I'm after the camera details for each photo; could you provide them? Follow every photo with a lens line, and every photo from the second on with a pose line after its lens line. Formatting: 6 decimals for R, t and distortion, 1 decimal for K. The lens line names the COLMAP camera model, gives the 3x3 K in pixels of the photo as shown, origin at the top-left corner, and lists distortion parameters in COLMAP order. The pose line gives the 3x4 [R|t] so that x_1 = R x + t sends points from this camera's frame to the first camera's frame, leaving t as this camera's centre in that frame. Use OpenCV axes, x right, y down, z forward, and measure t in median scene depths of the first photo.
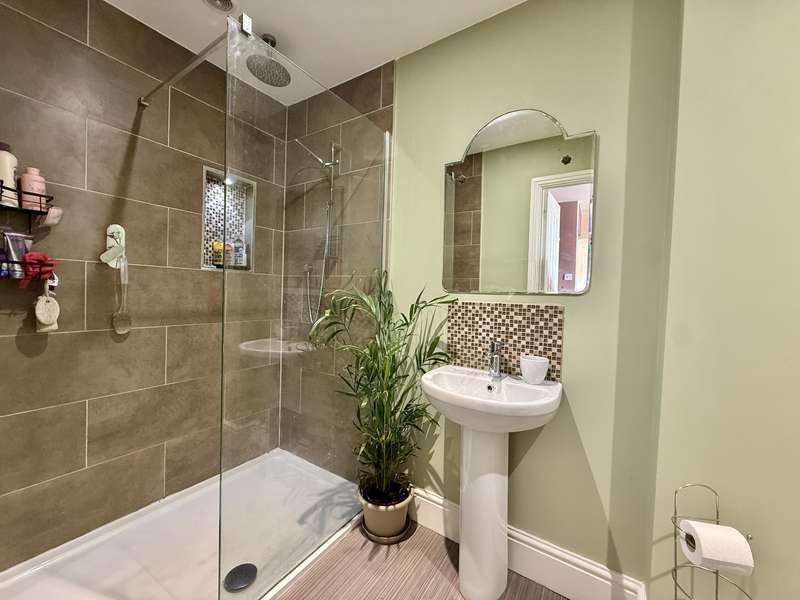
lens RADIAL K [[316.4, 0, 398.6], [0, 316.4, 298.4], [0, 0, 1]] dist [-0.000803, -0.000119]
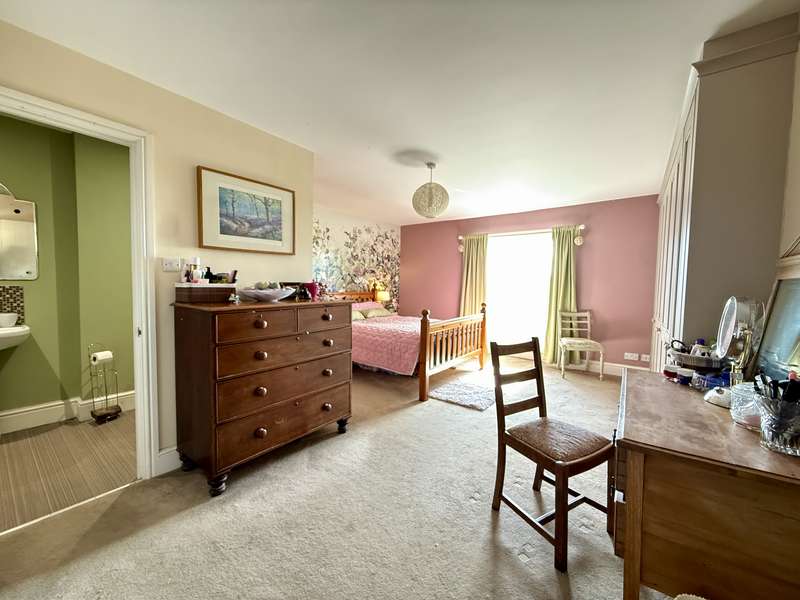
lens RADIAL K [[316.4, 0, 399.1], [0, 316.4, 299.2], [0, 0, 1]] dist [-0.000803, -0.000119]
pose [[0.061262, -0.084592, 0.994531, -1.320018], [0.004582, 0.996416, 0.084470, -0.050168], [-0.998111, -0.000618, 0.061430, -1.485573]]
